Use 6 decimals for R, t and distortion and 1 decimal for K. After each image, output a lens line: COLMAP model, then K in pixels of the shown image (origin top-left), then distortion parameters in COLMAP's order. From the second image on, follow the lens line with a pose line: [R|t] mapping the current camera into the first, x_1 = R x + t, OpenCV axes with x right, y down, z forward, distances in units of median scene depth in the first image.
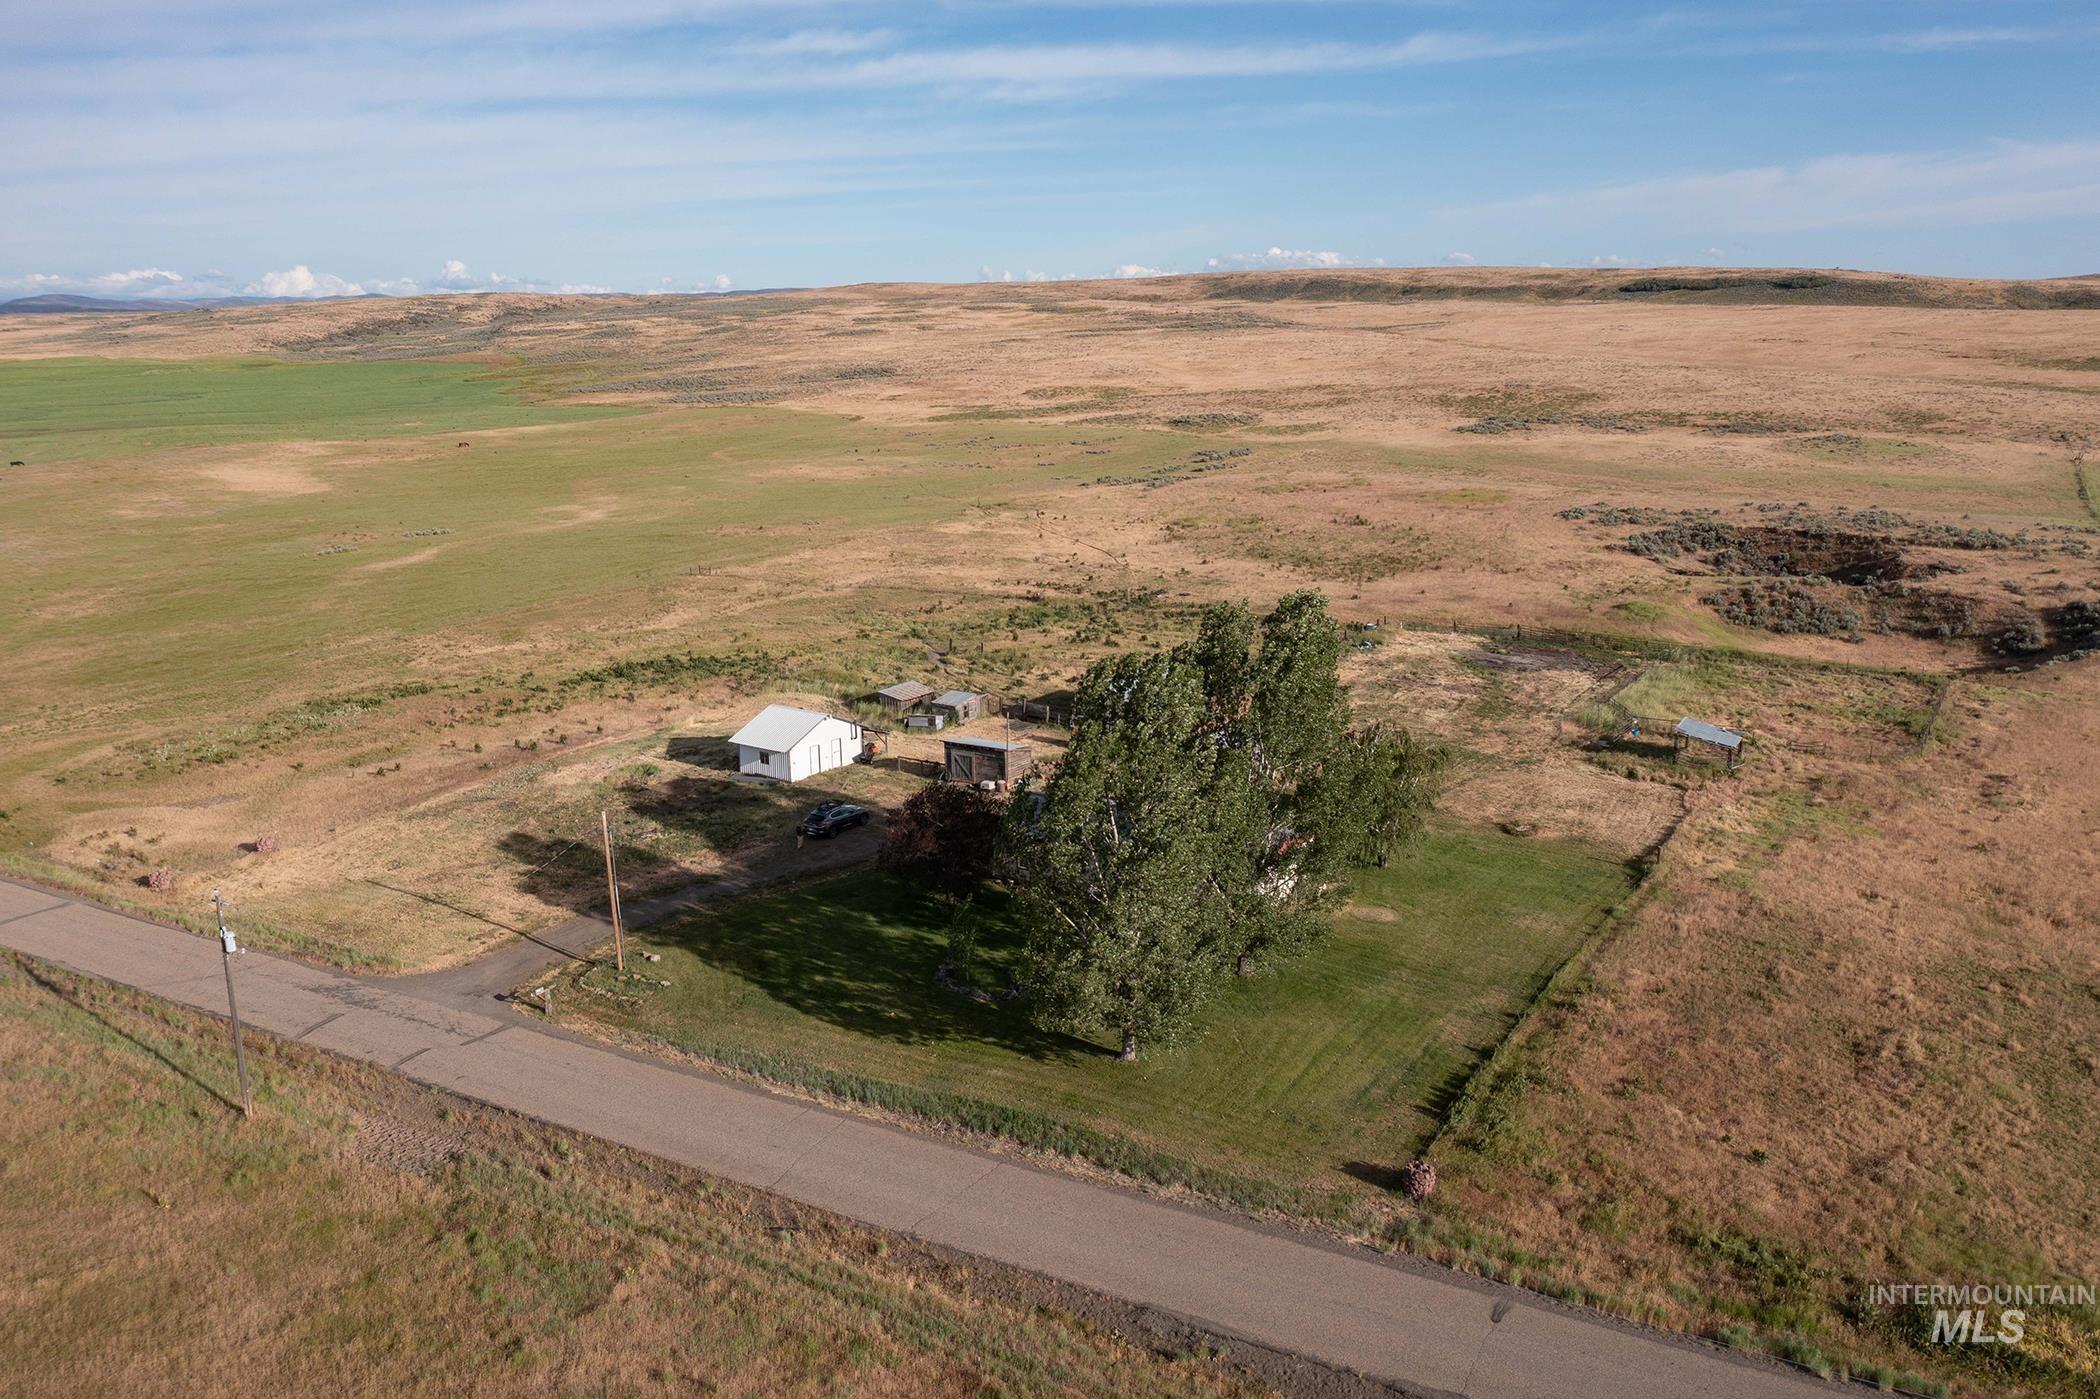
lens RADIAL K [[1628.6, 0, 1043.1], [0, 1628.6, 677.3], [0, 0, 1]] dist [-0.007199, -0.008927]
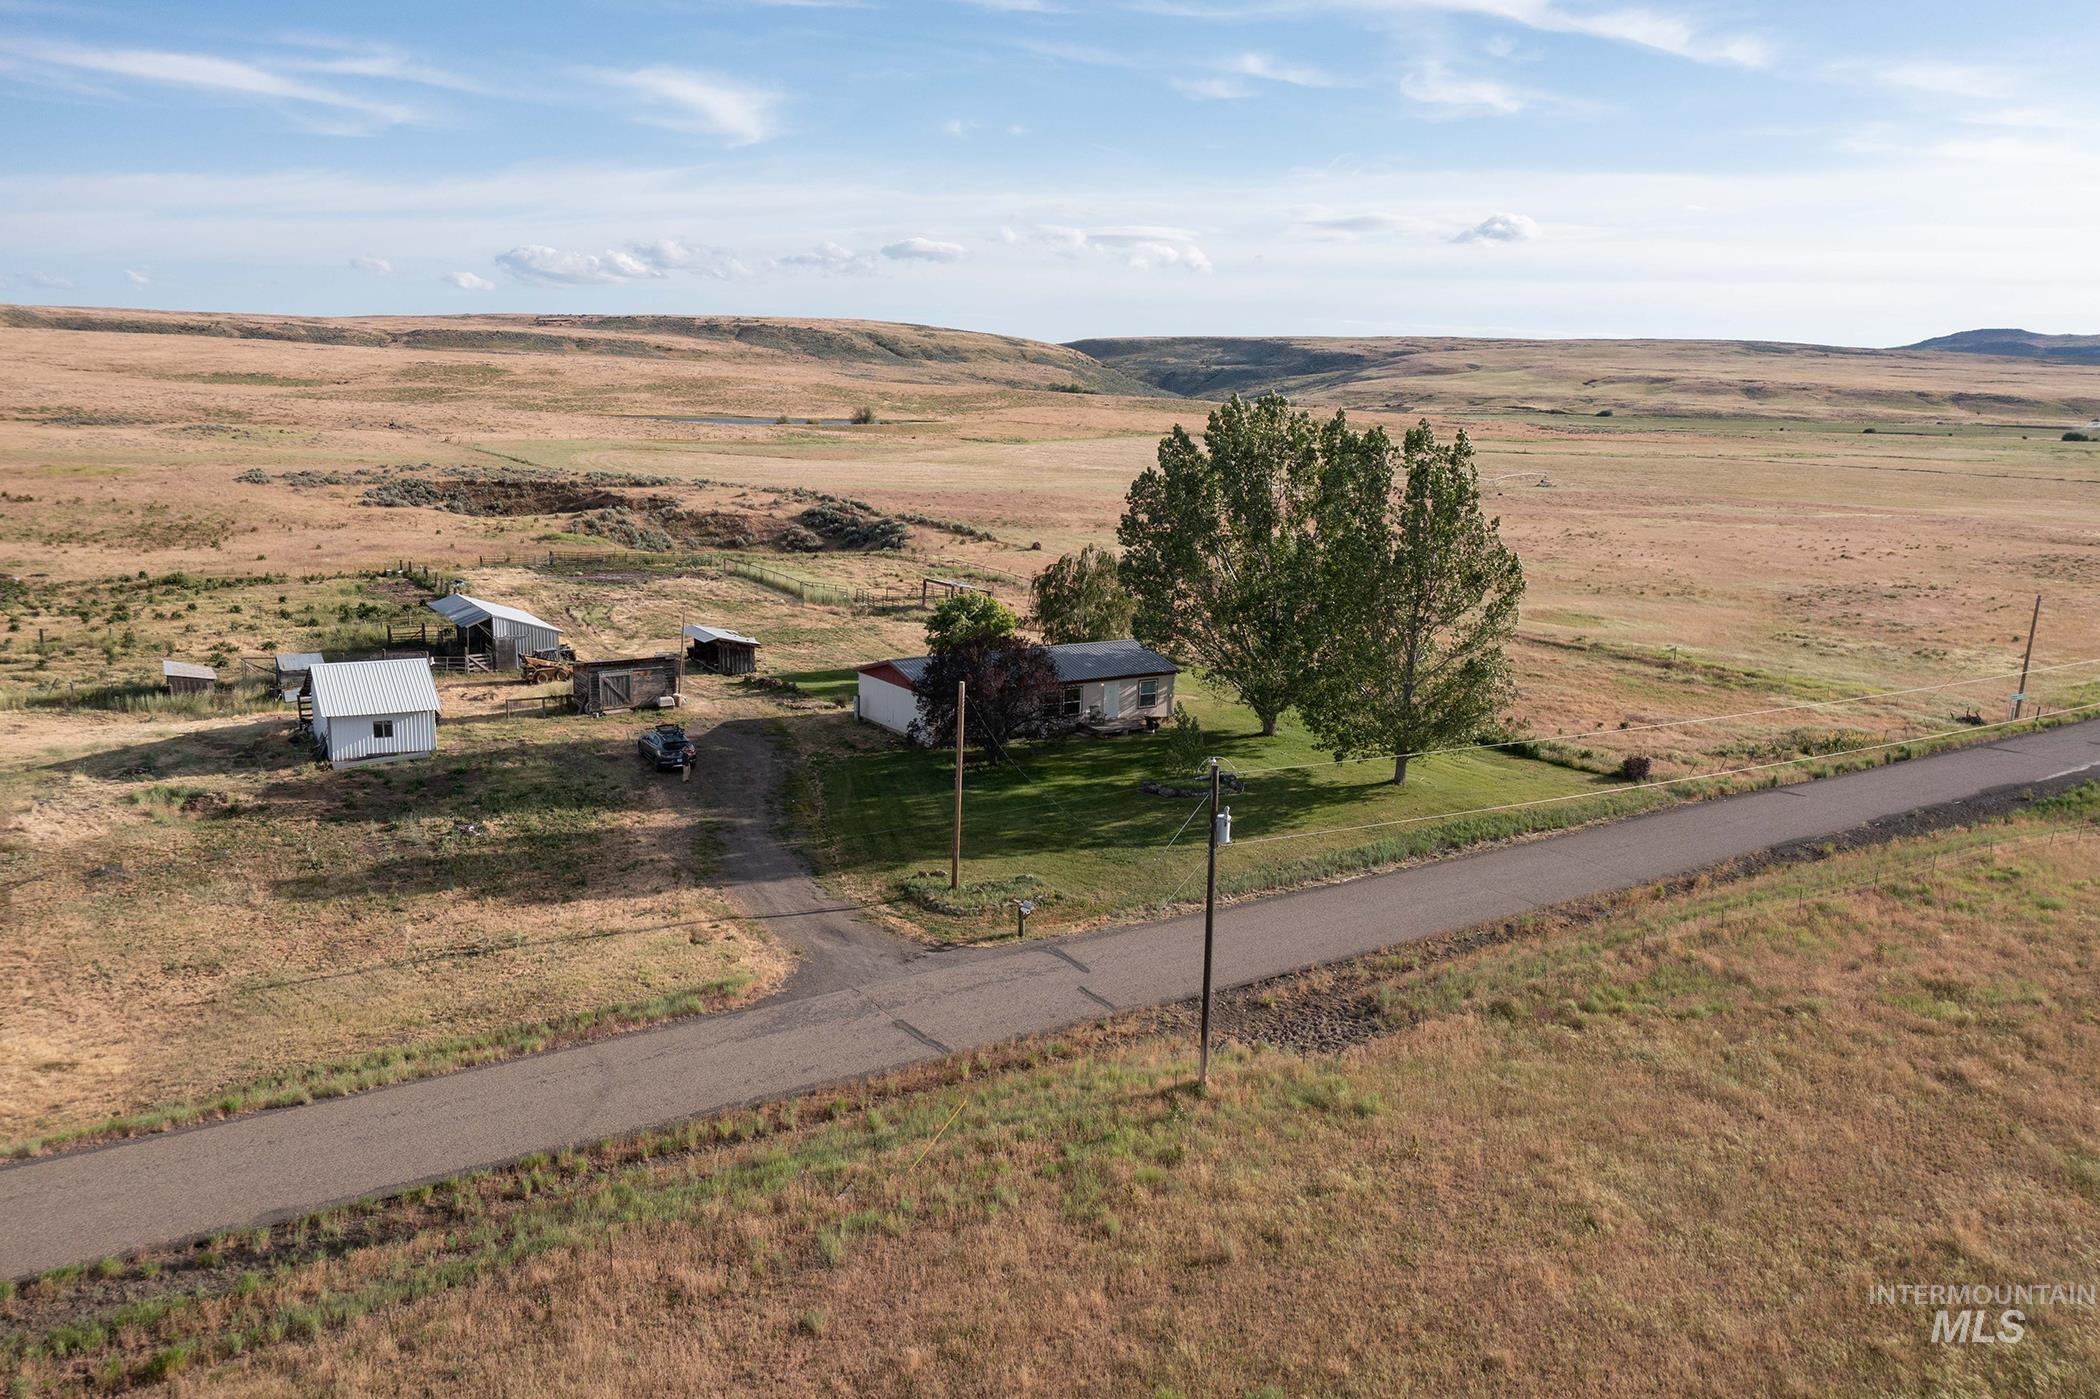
lens RADIAL K [[1628.6, 0, 1043.1], [0, 1628.6, 677.3], [0, 0, 1]] dist [-0.007199, -0.008927]
pose [[0.424888, -0.139095, 0.894496, -0.667392], [0.158246, 0.984322, 0.077896, 0.018213], [-0.891307, 0.108453, 0.440238, 0.435054]]
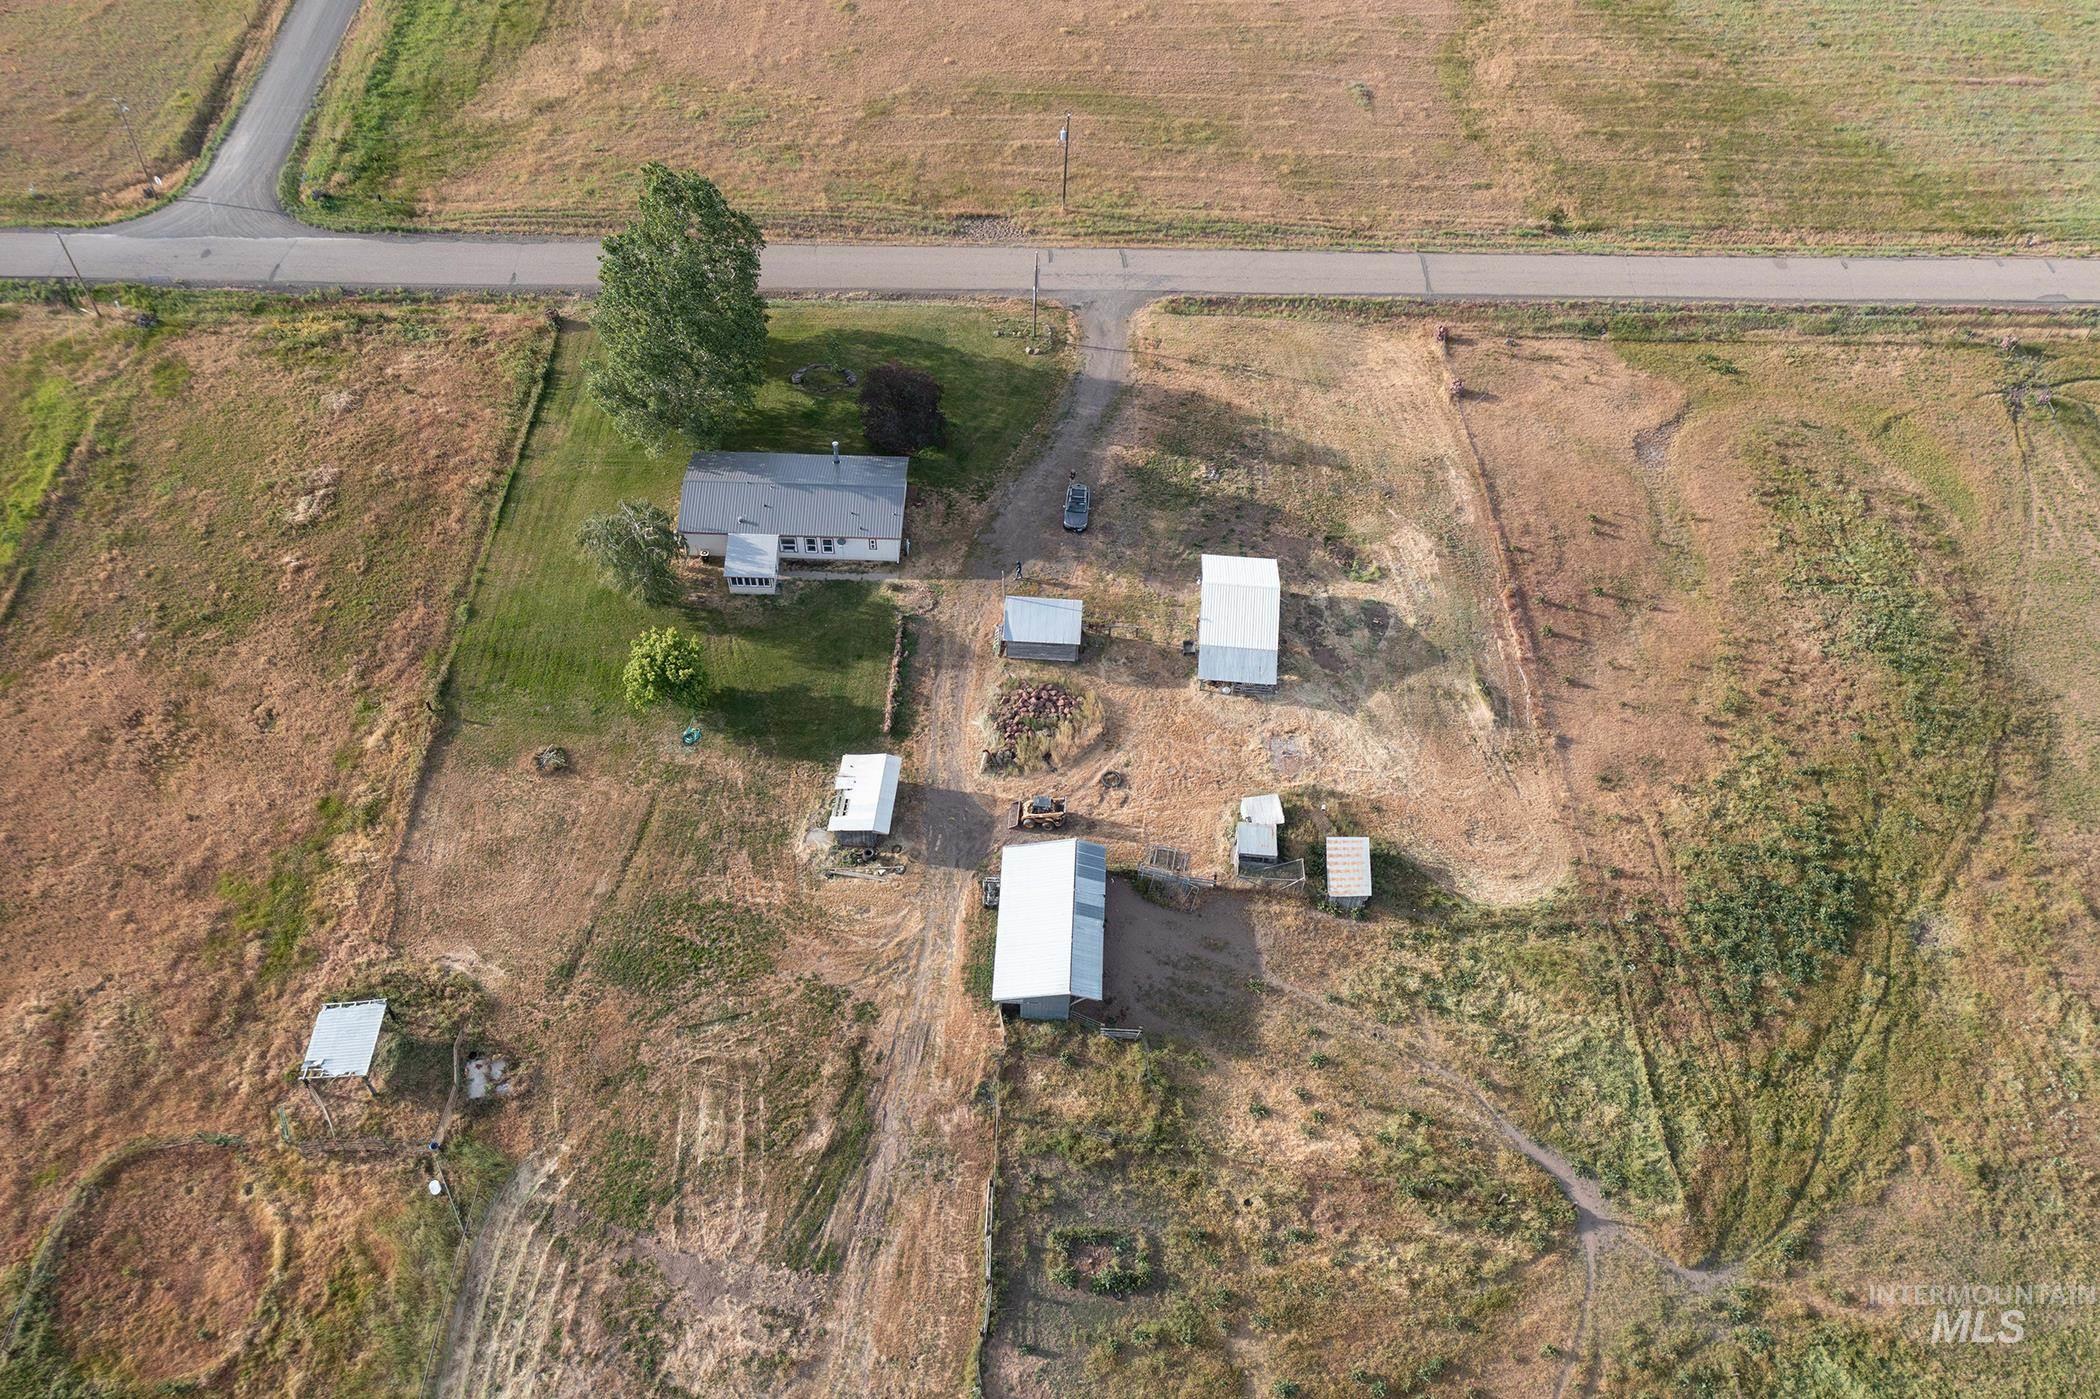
lens RADIAL K [[1628.6, 0, 1043.1], [0, 1628.6, 677.3], [0, 0, 1]] dist [-0.007199, -0.008927]
pose [[-0.858400, 0.395059, -0.327228, 0.311738], [-0.125469, 0.456829, 0.880661, -0.836240], [0.497400, 0.797017, -0.342575, 1.346517]]
